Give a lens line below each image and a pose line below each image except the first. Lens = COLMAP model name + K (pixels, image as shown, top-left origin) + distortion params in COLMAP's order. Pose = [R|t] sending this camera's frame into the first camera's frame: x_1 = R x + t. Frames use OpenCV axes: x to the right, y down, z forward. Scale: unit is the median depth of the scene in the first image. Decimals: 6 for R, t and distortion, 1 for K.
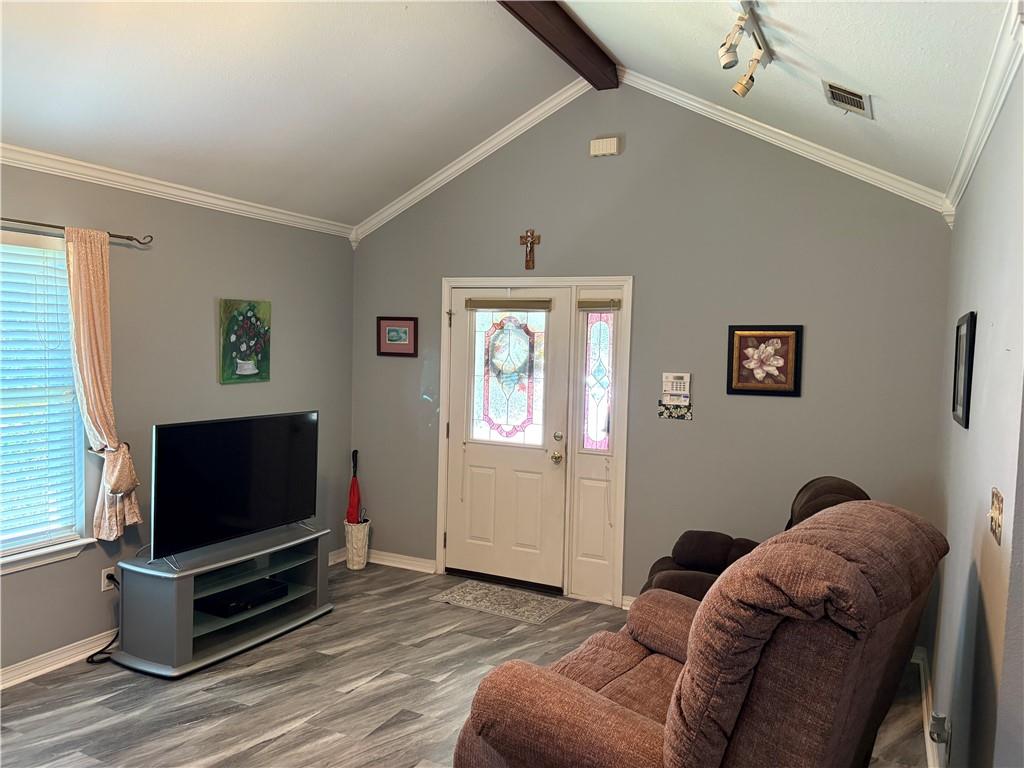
lens RADIAL K [[773.6, 0, 509.4], [0, 773.6, 383.9], [0, 0, 1]] dist [0.052559, -0.061113]
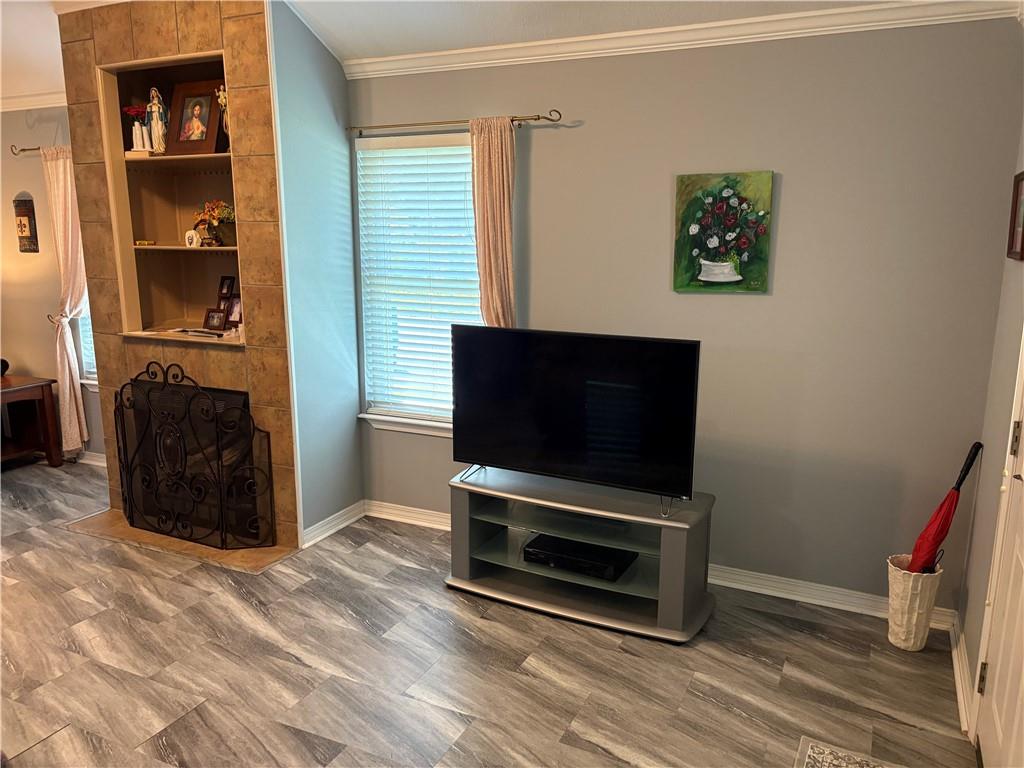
lens RADIAL K [[773.6, 0, 509.4], [0, 773.6, 383.9], [0, 0, 1]] dist [0.052559, -0.061113]
pose [[0.012252, 0.168716, -0.985588, 0.453042], [-0.057653, 0.984142, 0.167752, -0.034207], [0.998262, 0.054767, 0.021785, 0.976558]]
